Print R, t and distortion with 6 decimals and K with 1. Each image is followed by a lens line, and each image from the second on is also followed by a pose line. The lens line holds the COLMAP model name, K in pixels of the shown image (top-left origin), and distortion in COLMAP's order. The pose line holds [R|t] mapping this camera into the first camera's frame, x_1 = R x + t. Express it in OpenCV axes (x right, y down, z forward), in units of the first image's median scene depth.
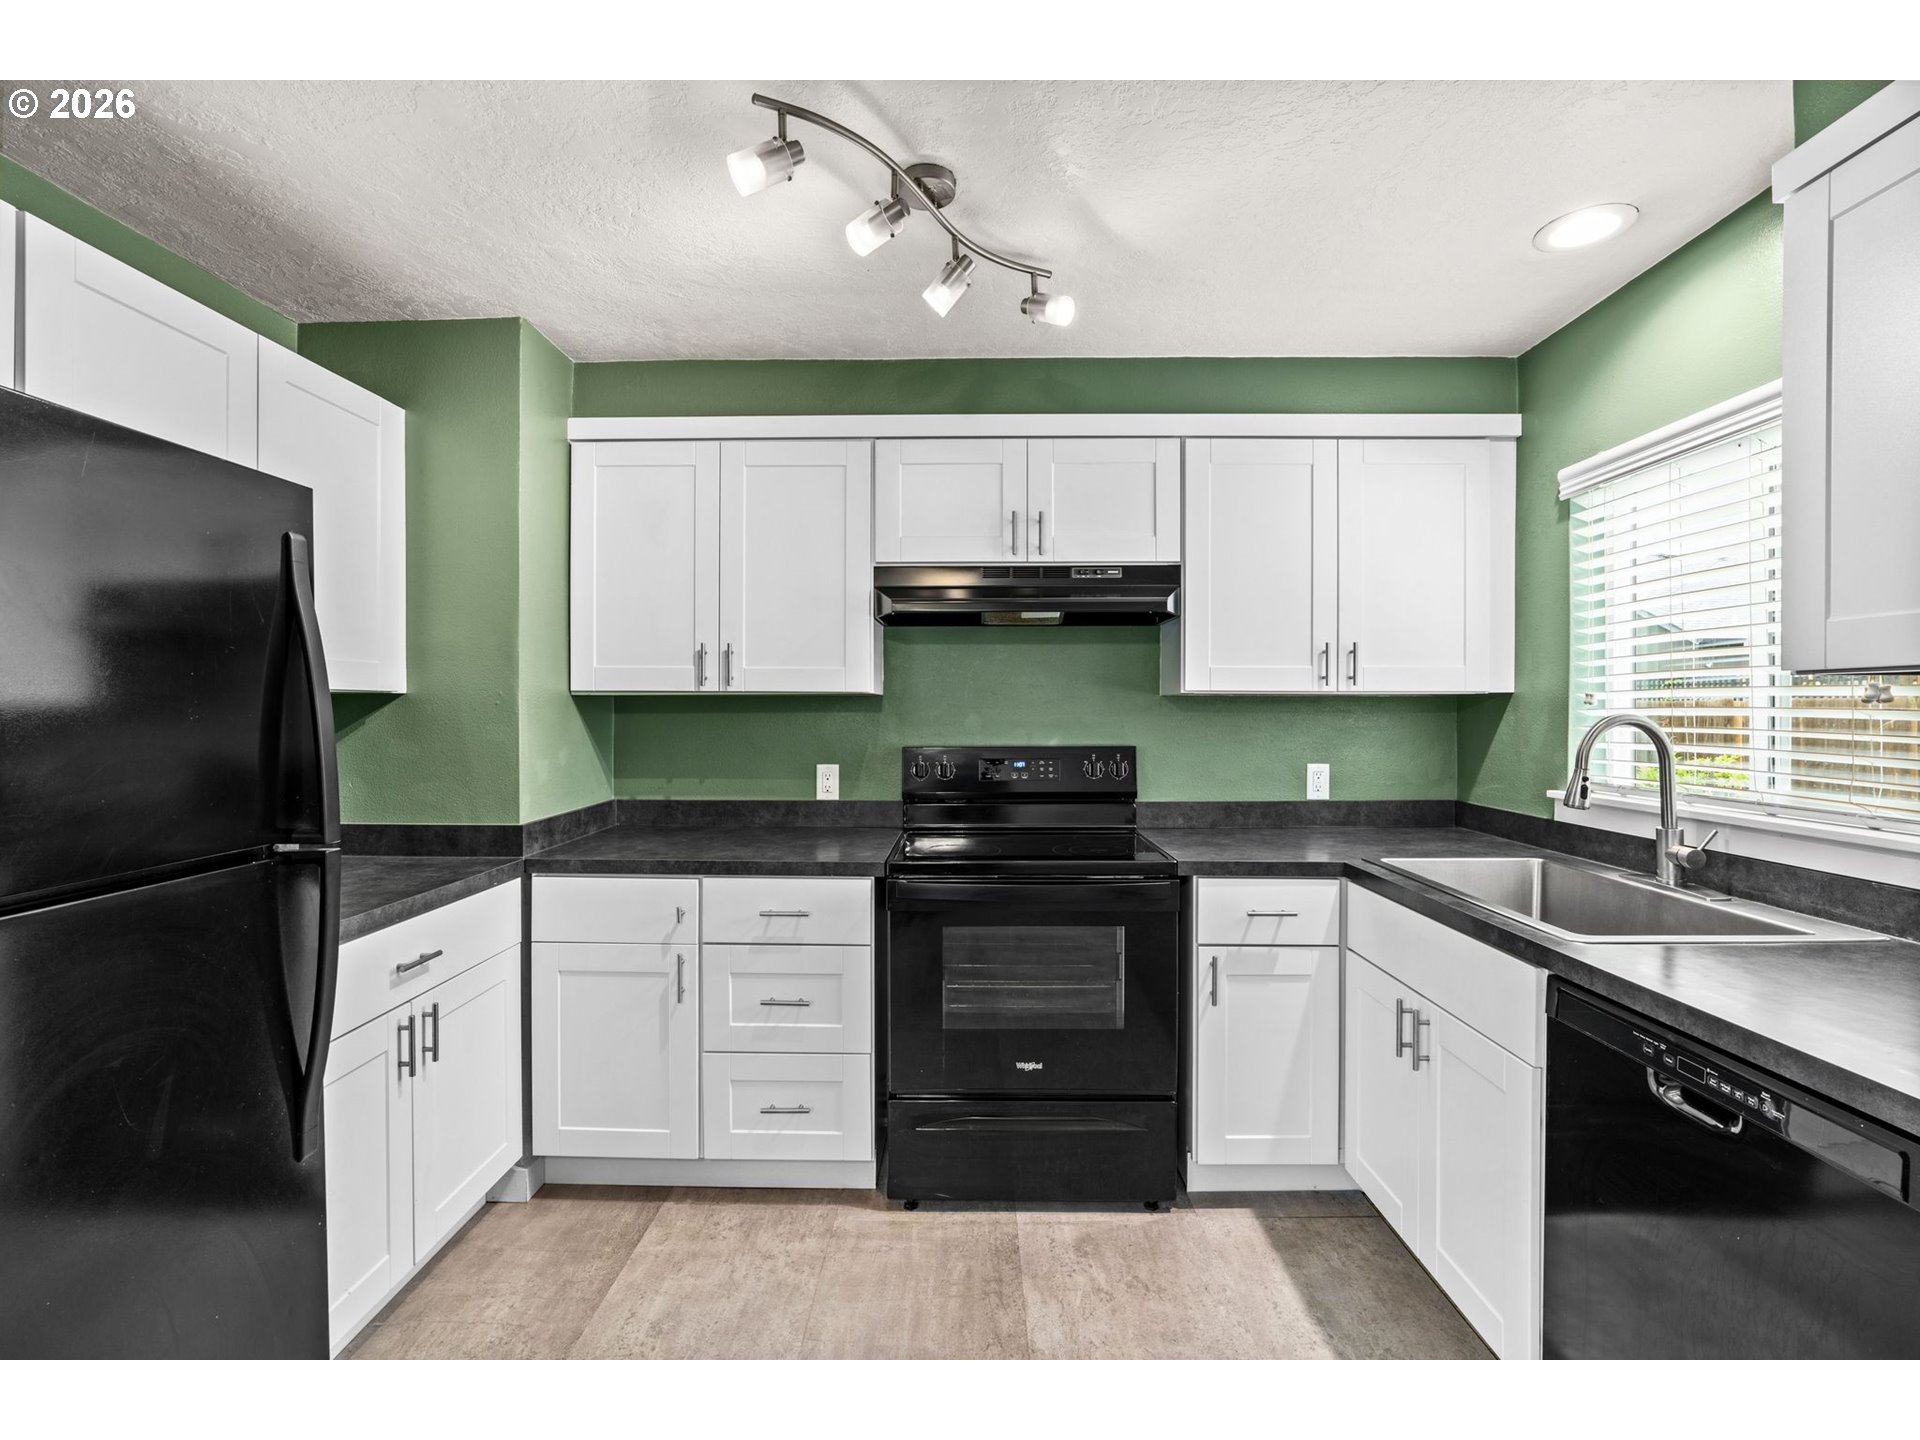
lens RADIAL K [[868.1, 0, 956.7], [0, 868.1, 711.9], [0, 0, 1]] dist [-0.020004, 0.006709]
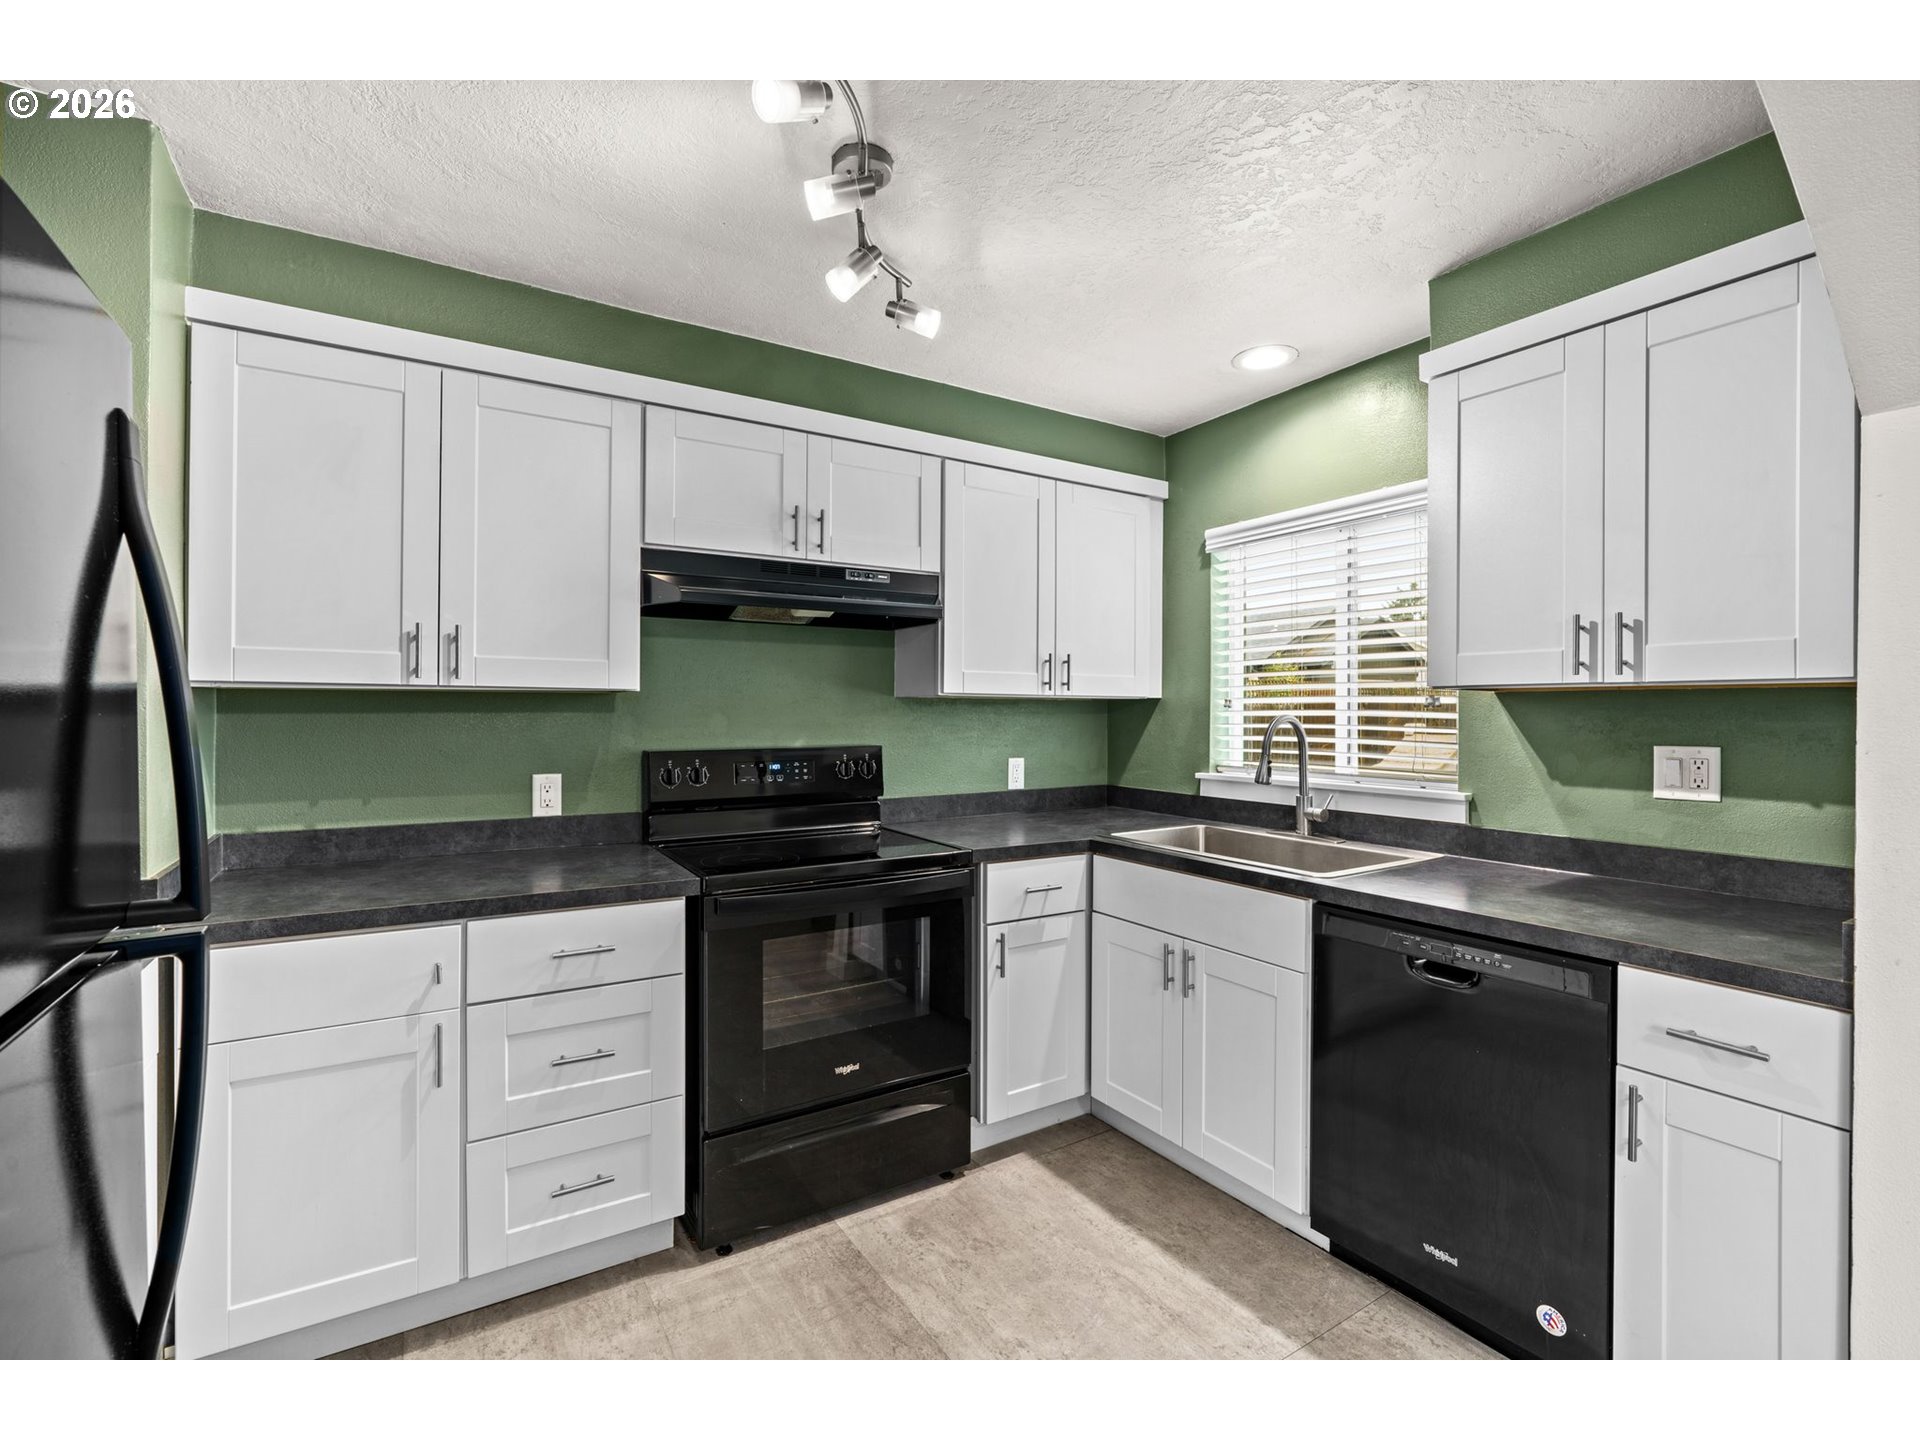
lens RADIAL K [[868.1, 0, 955.3], [0, 868.1, 712.3], [0, 0, 1]] dist [-0.020004, 0.006709]
pose [[0.836320, 0.002040, 0.548238, -0.350206], [-0.001149, 0.999997, -0.001969, 0.001821], [-0.548241, 0.001017, 0.836320, 0.099933]]
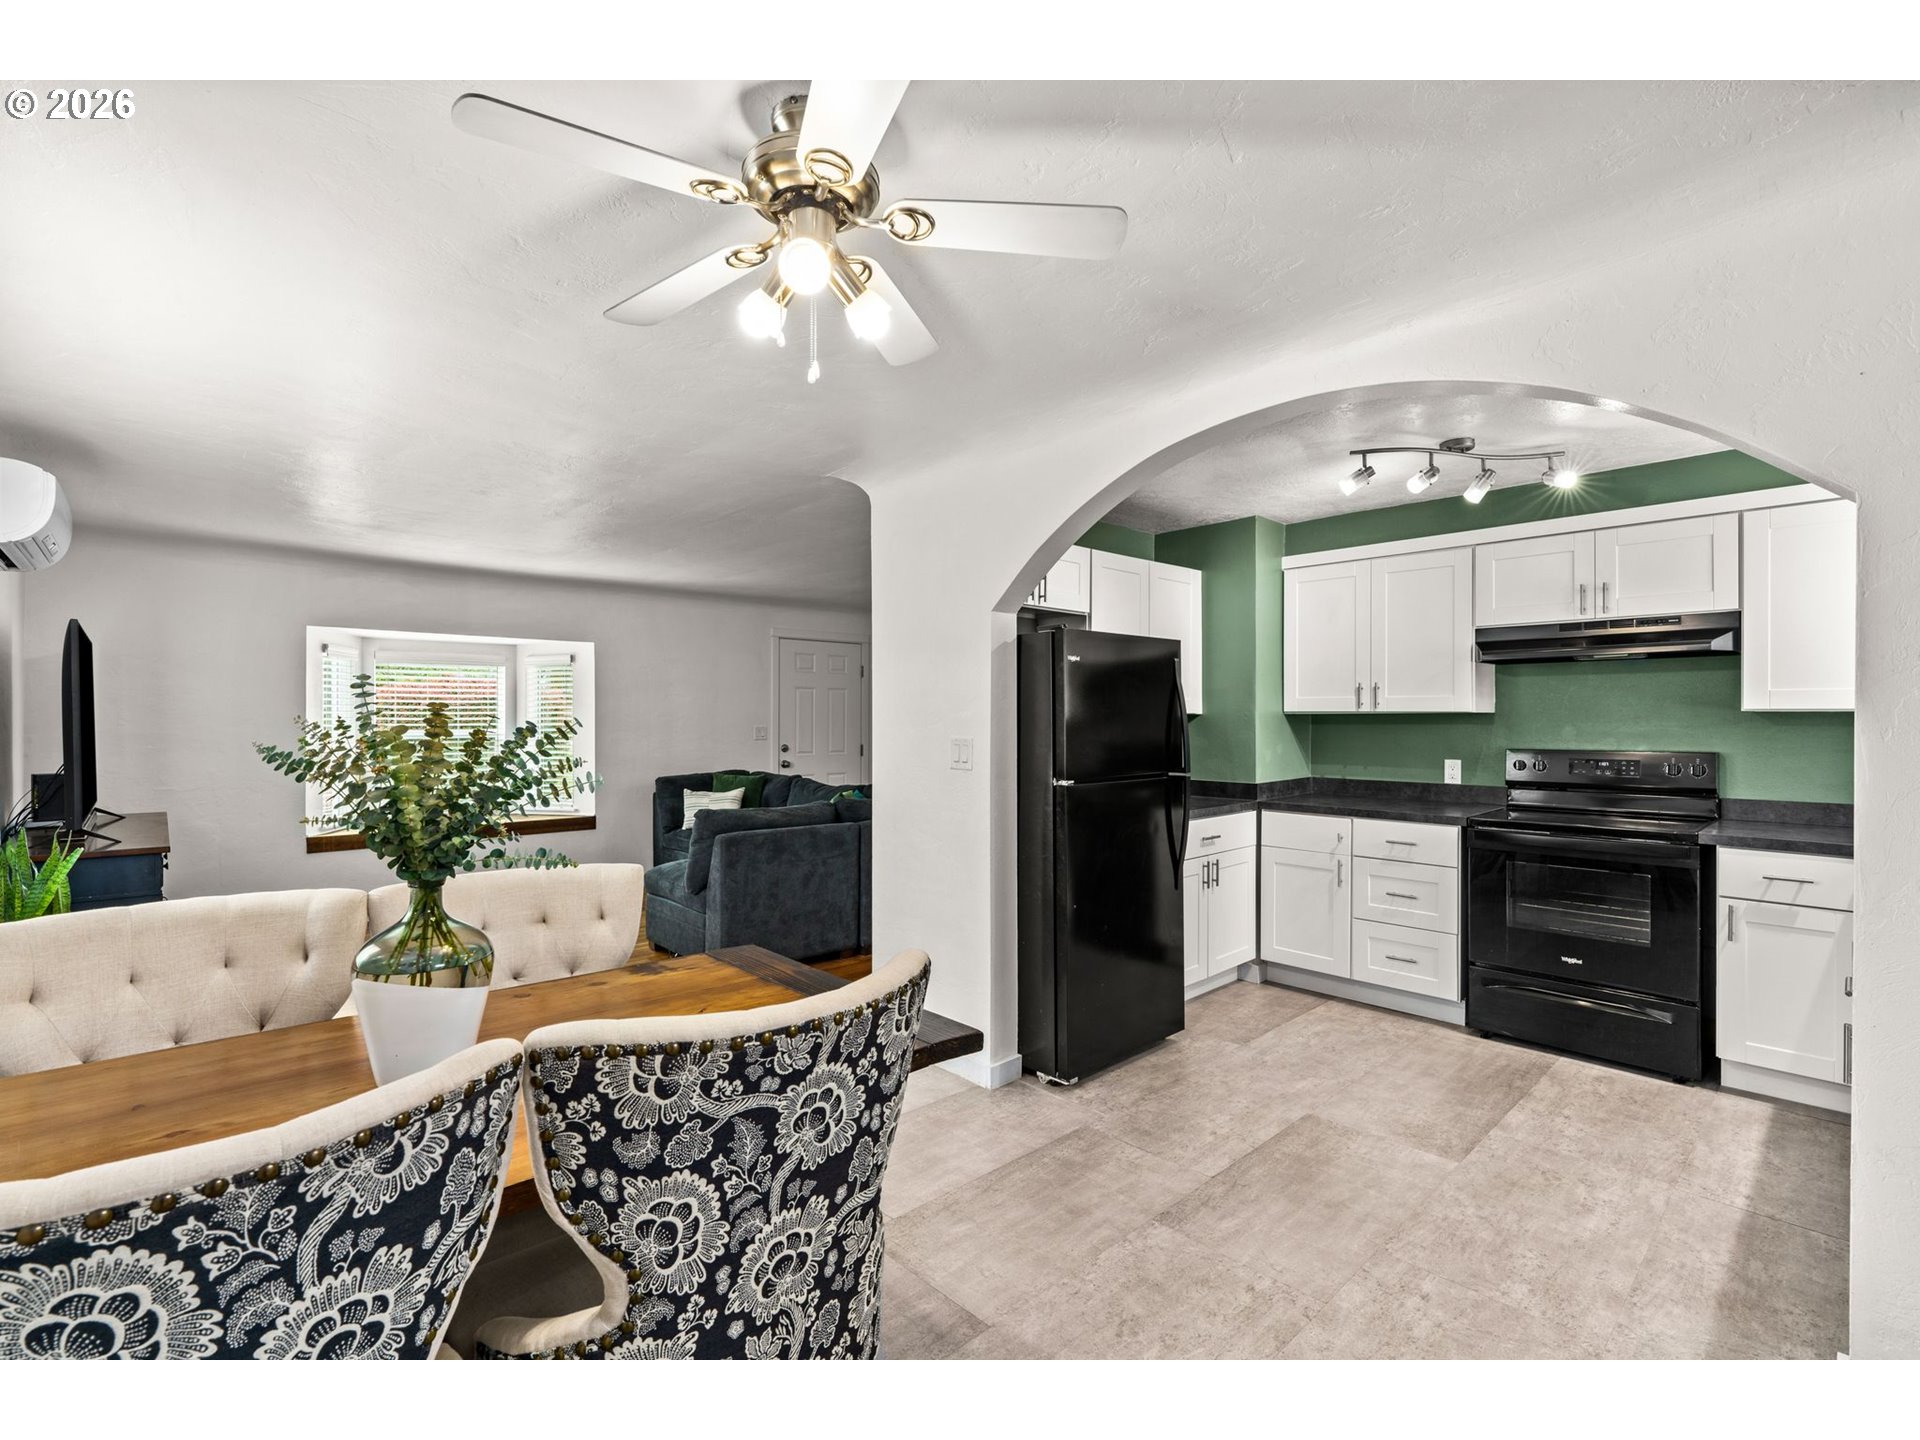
lens RADIAL K [[868.1, 0, 961.8], [0, 868.1, 719.3], [0, 0, 1]] dist [-0.020004, 0.006709]
pose [[0.694114, 0.001046, -0.719864, 0.415215], [-0.003518, 0.999992, -0.001939, -0.003414], [0.719856, 0.003878, 0.694112, -0.786137]]
